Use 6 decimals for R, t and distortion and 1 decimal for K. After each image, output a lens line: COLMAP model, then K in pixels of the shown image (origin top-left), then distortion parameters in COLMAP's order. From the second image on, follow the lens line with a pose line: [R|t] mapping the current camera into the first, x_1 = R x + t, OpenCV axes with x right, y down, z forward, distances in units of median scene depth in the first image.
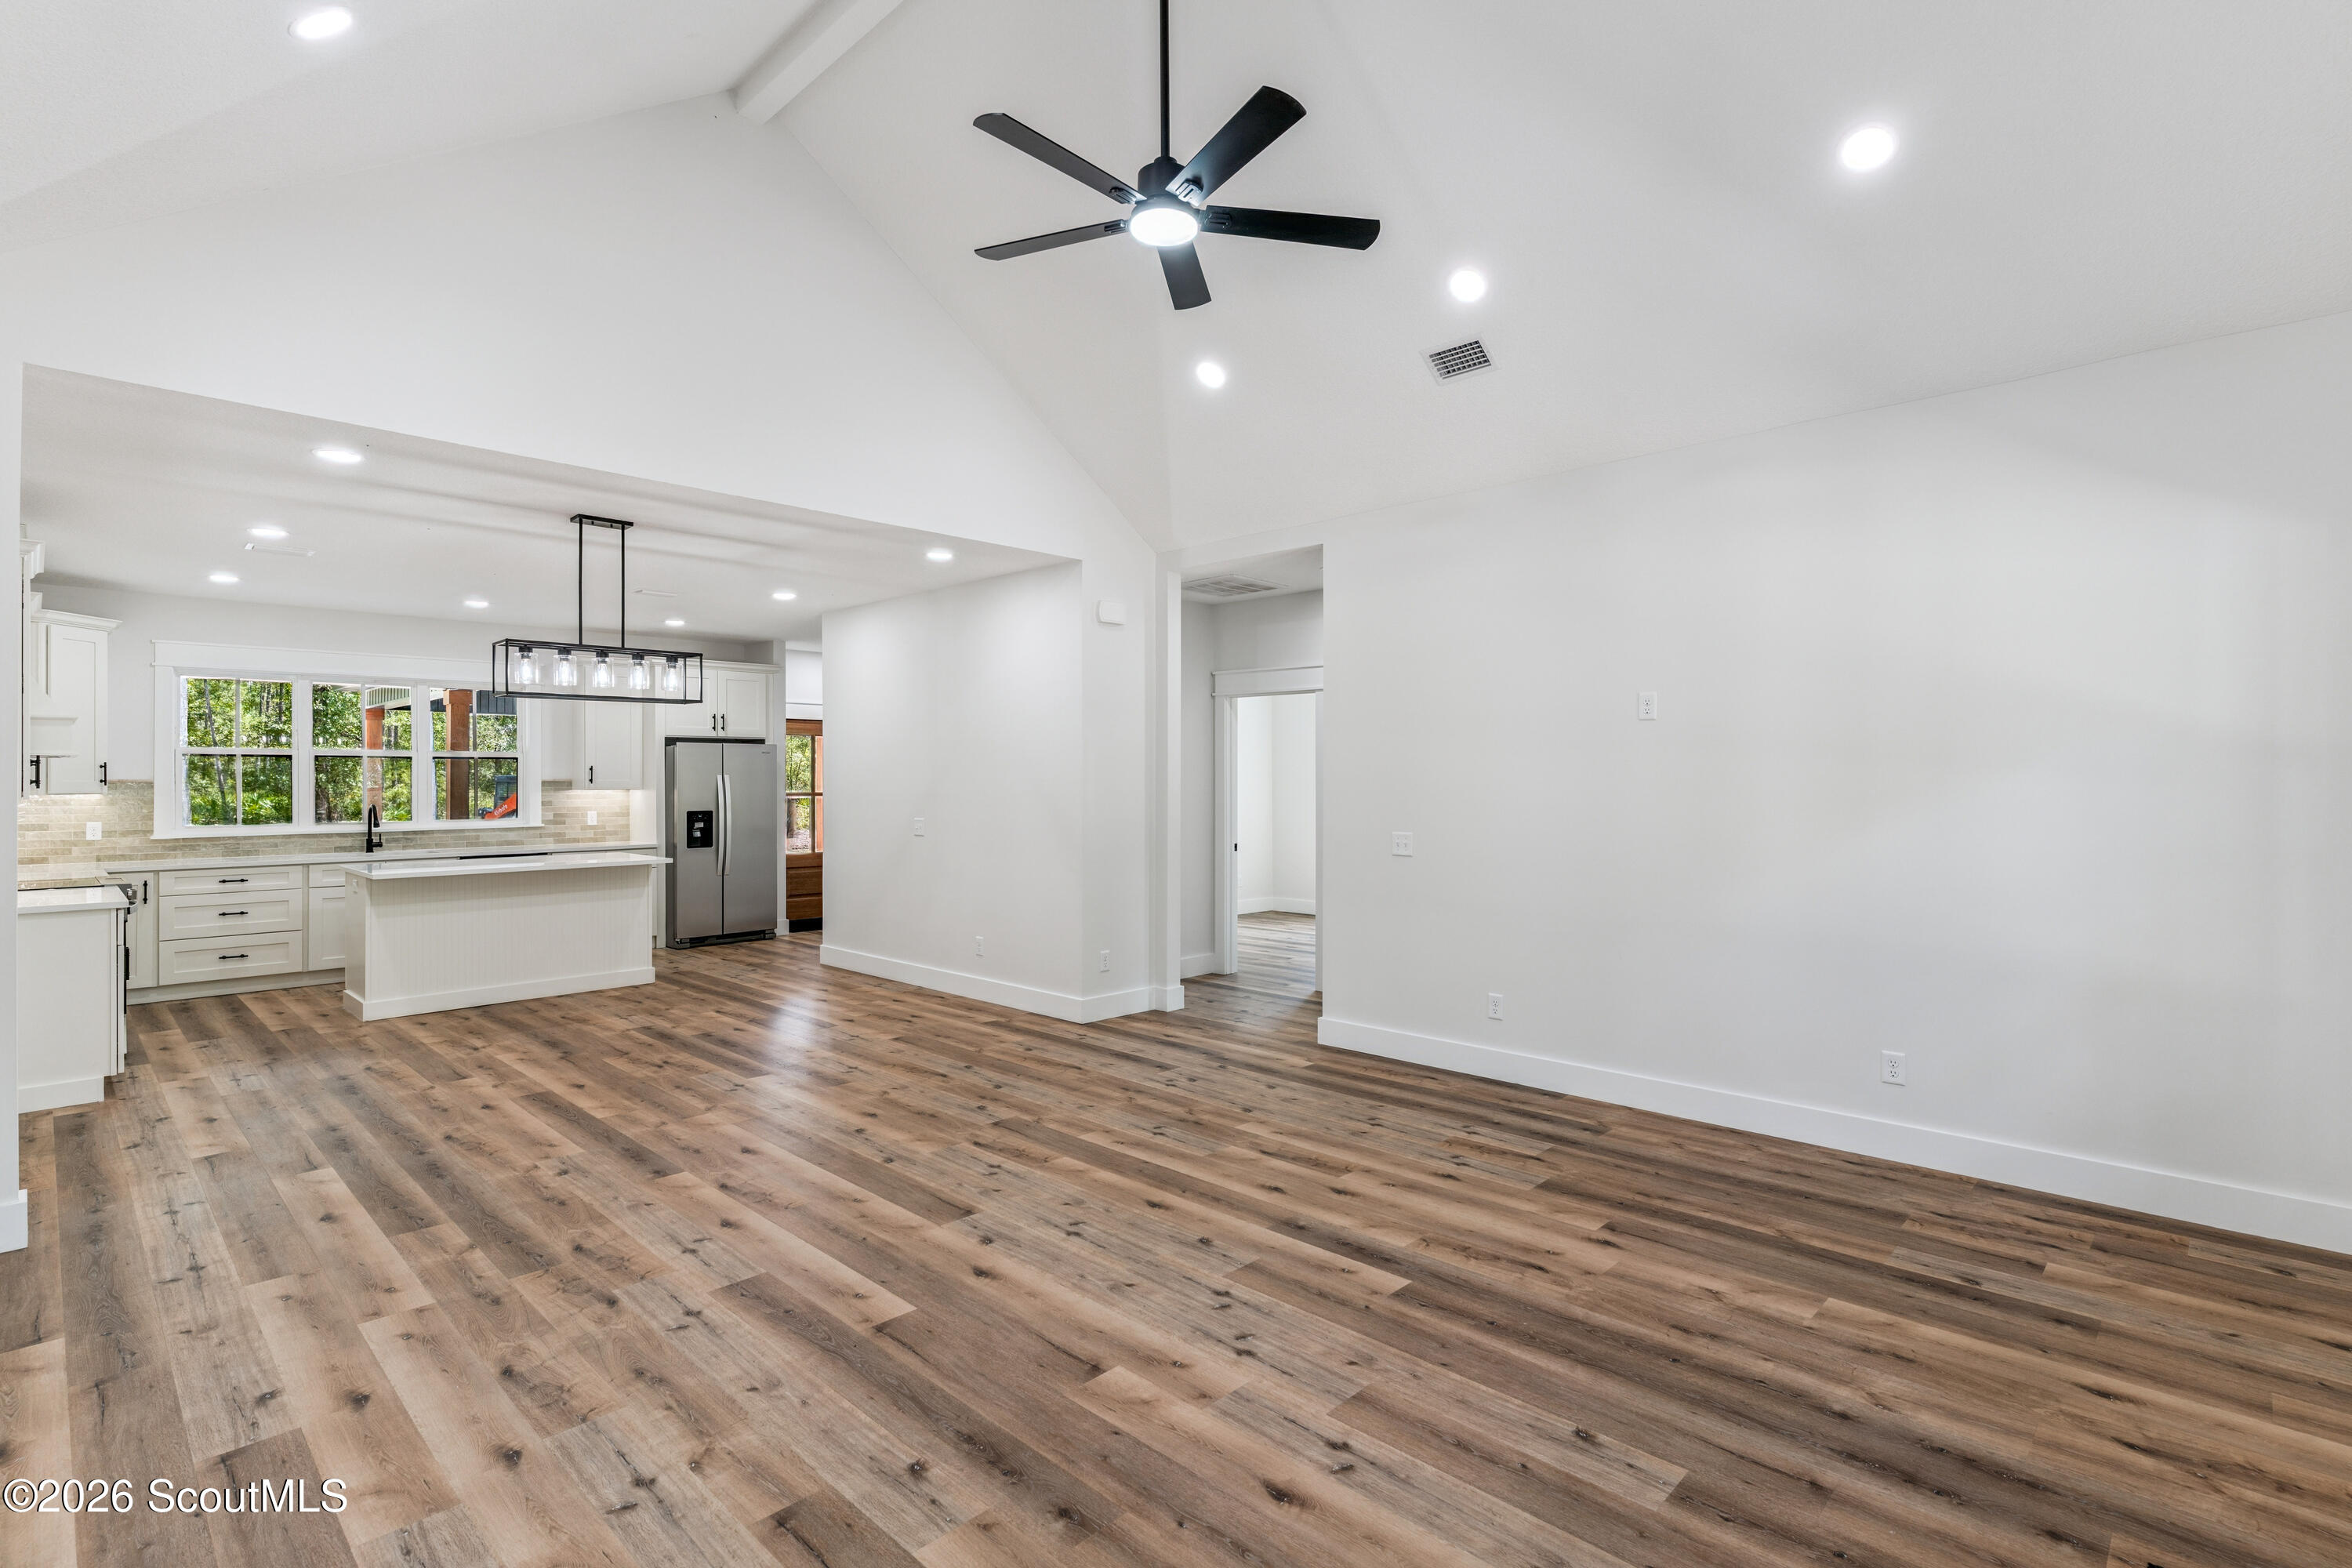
lens RADIAL K [[1110.8, 0, 1157.6], [0, 1110.8, 777.0], [0, 0, 1]] dist [-0.000029, -0.000041]
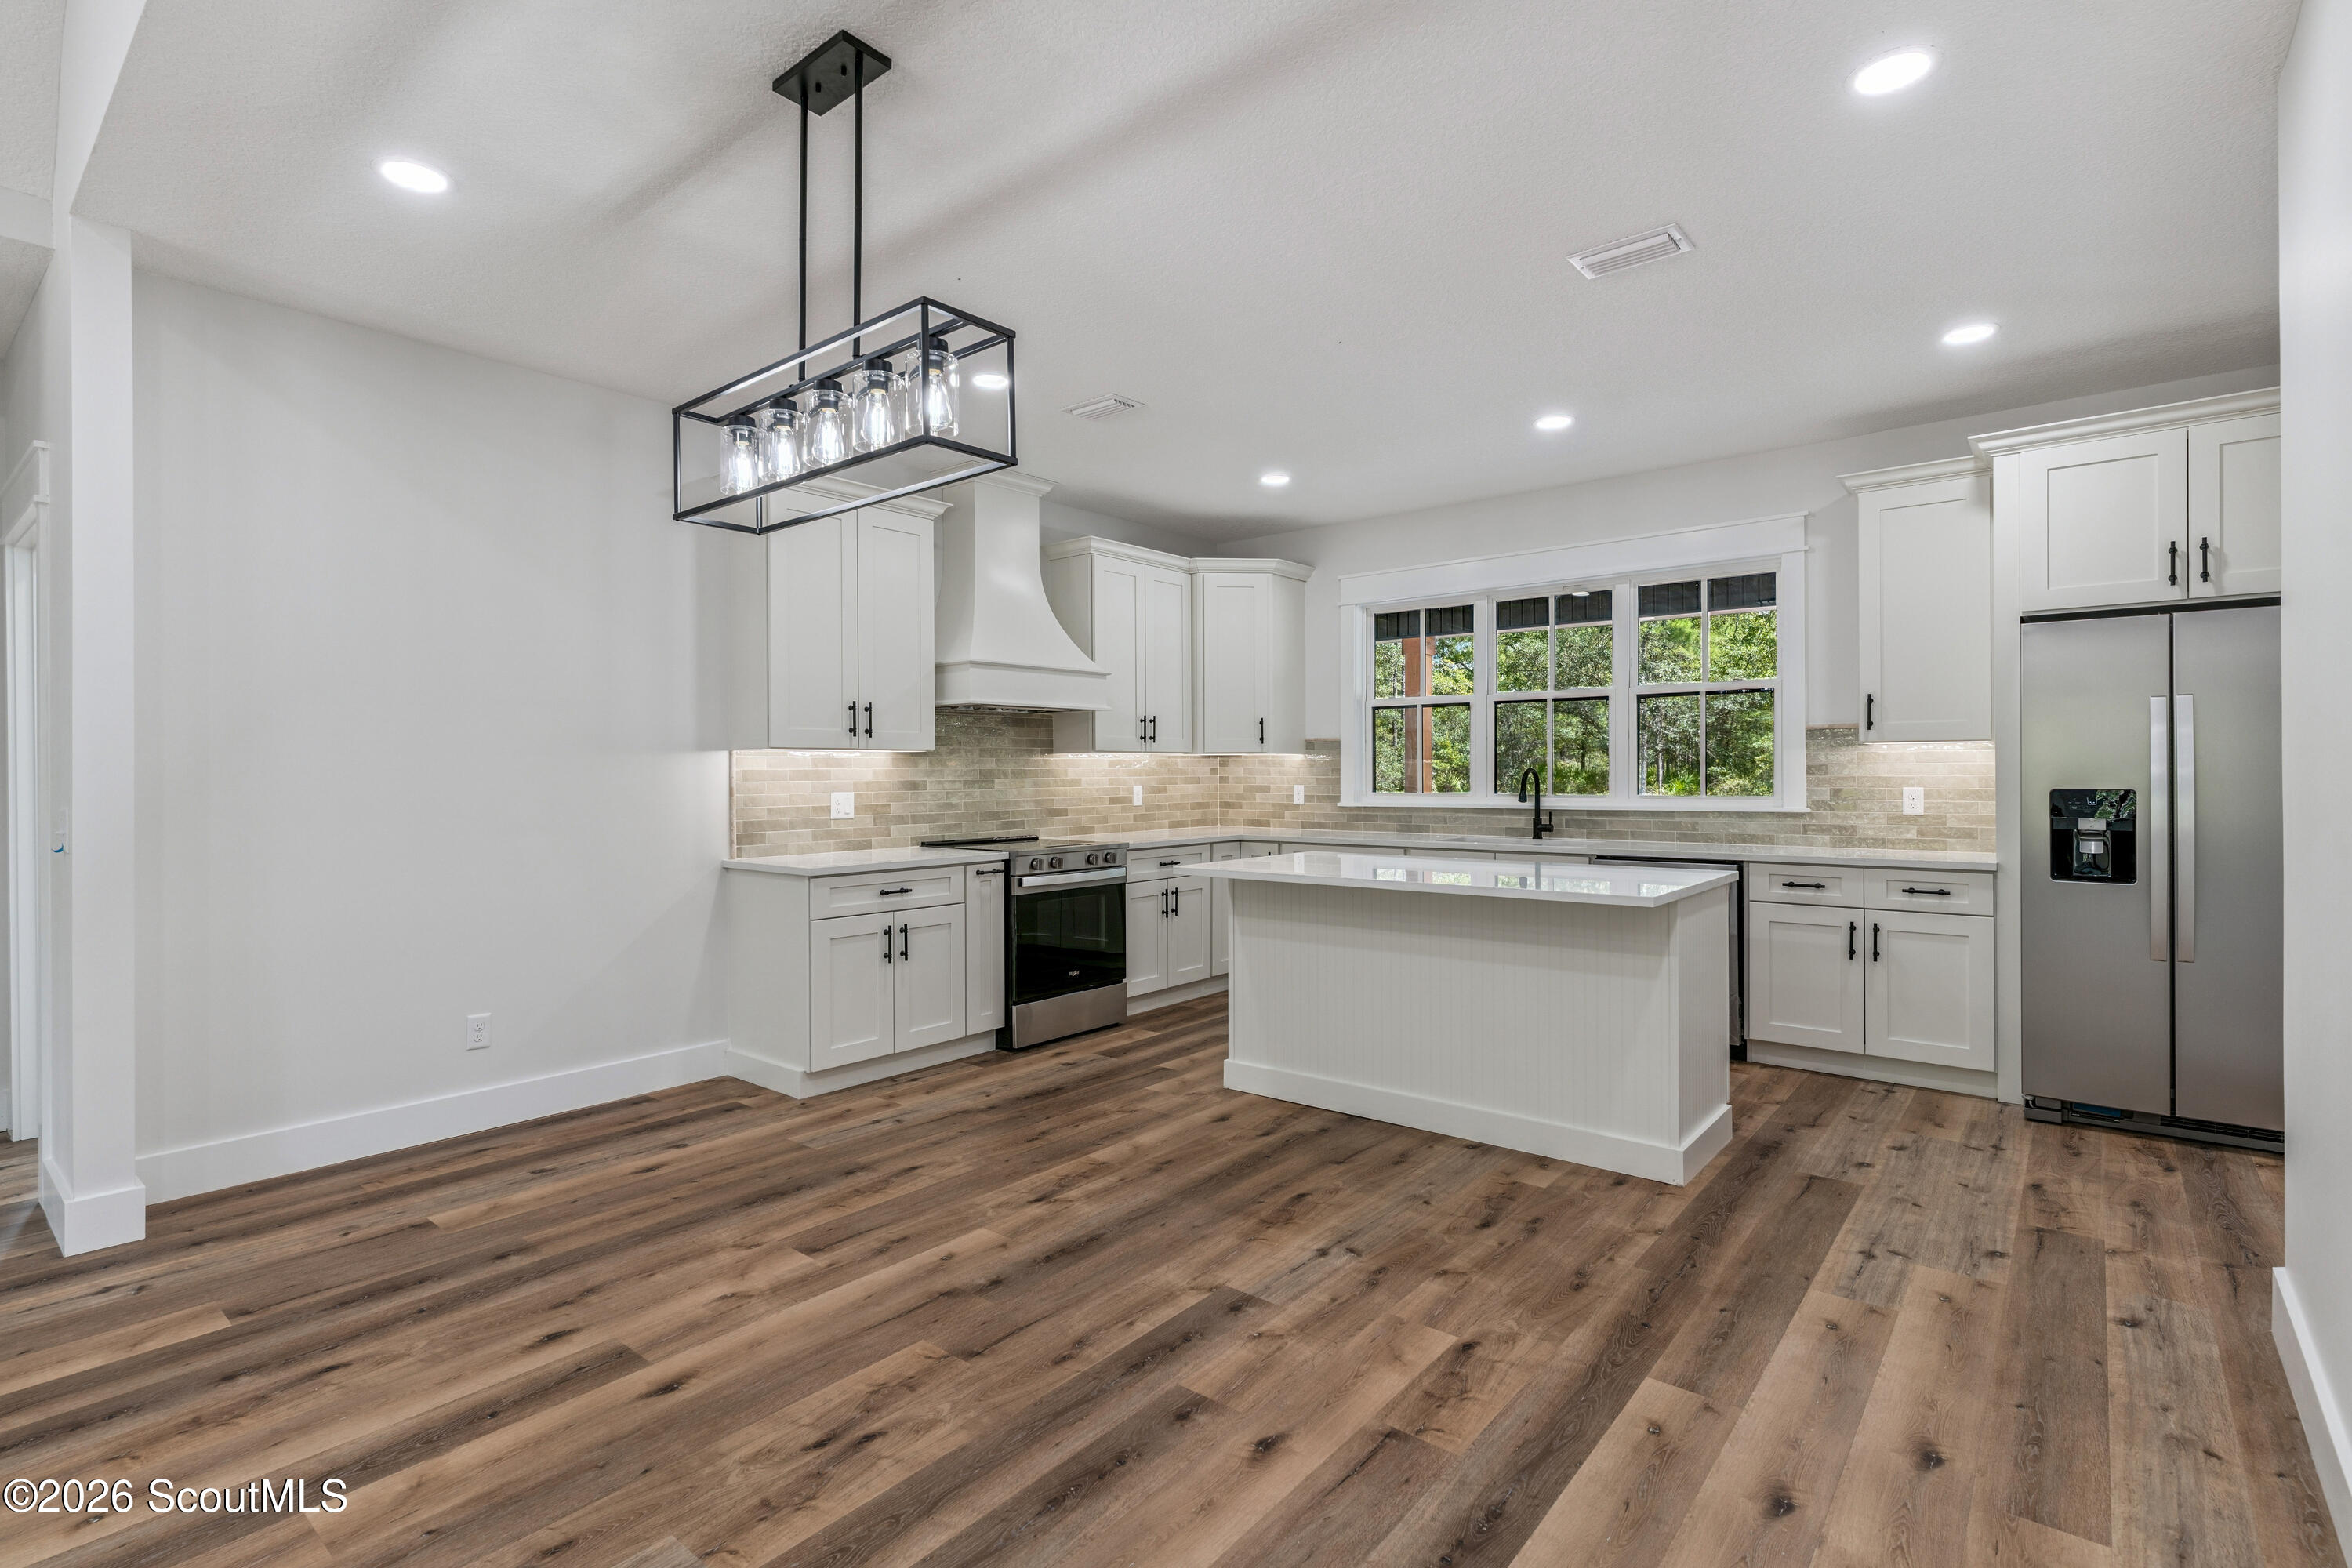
lens RADIAL K [[1110.8, 0, 1157.6], [0, 1110.8, 777.0], [0, 0, 1]] dist [-0.000029, -0.000041]
pose [[0.078677, 0.007174, -0.996874, -0.083193], [0.007494, 0.999942, 0.007788, 0.042314], [0.996872, -0.008084, 0.078619, 1.317770]]
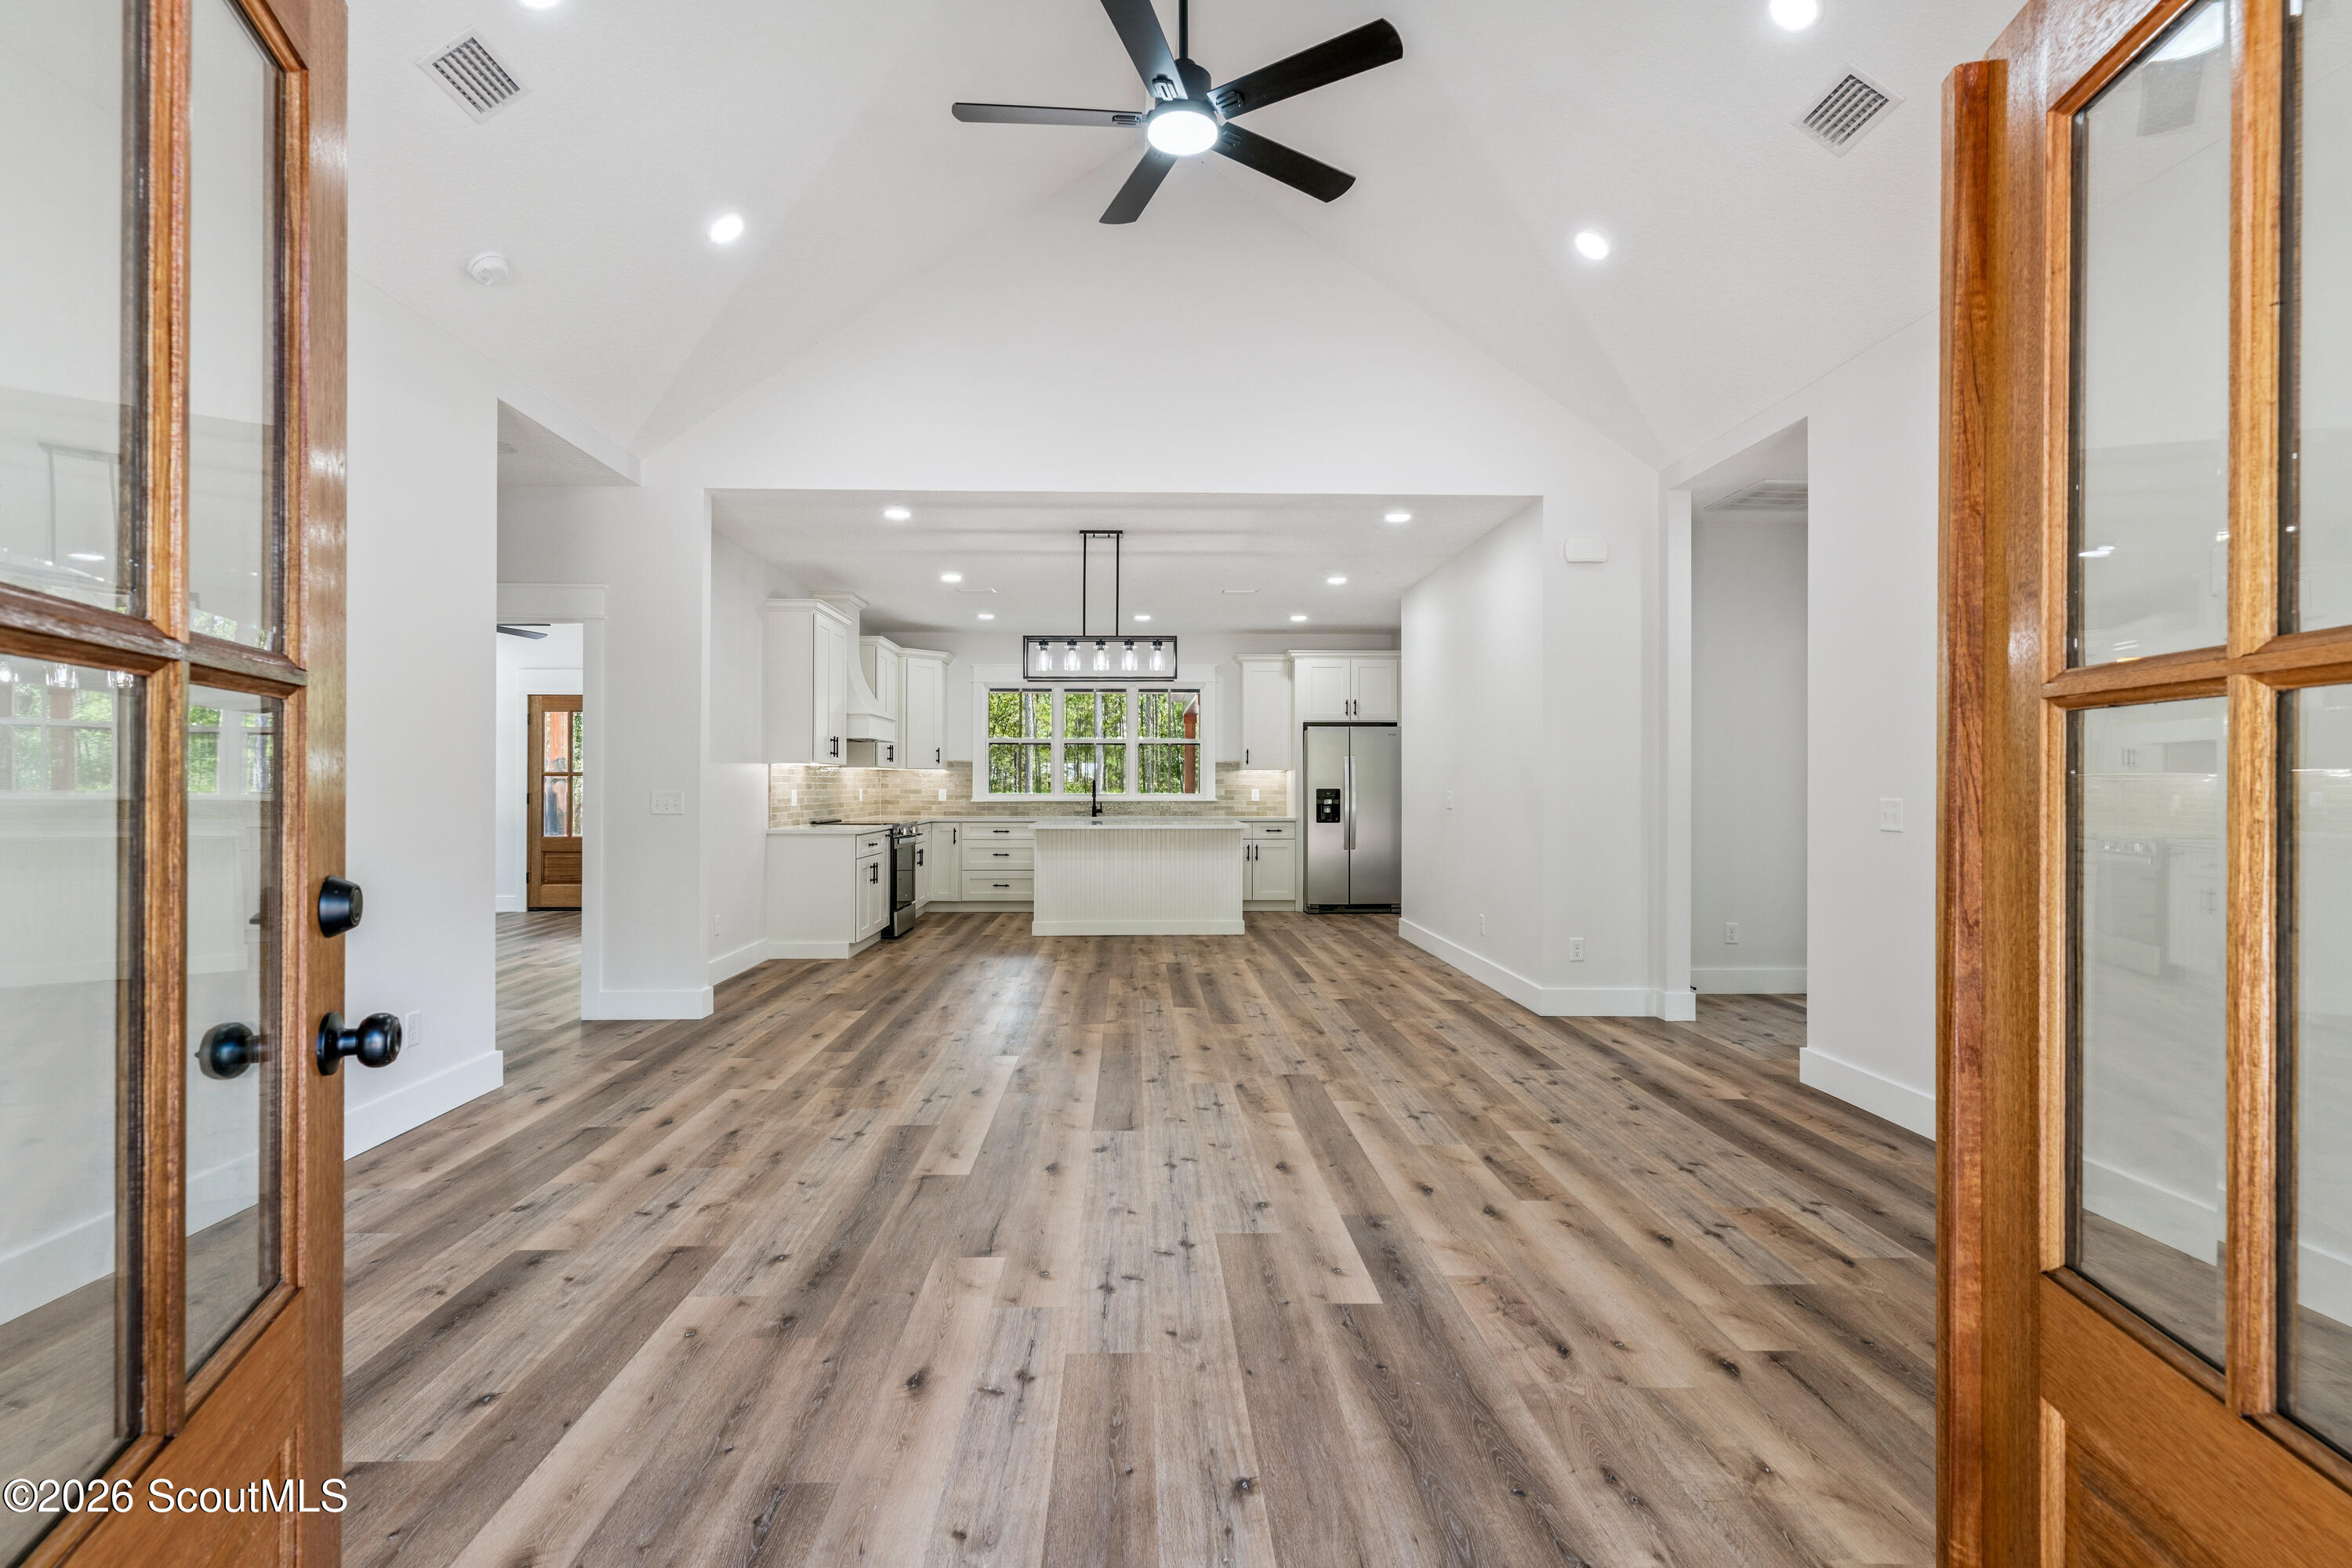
lens RADIAL K [[1110.8, 0, 1157.6], [0, 1110.8, 777.0], [0, 0, 1]] dist [-0.000029, -0.000041]
pose [[0.718354, -0.001808, -0.695675, 0.470976], [-0.001779, 0.999989, -0.004437, 0.049933], [0.695675, 0.004425, 0.718343, 0.207217]]
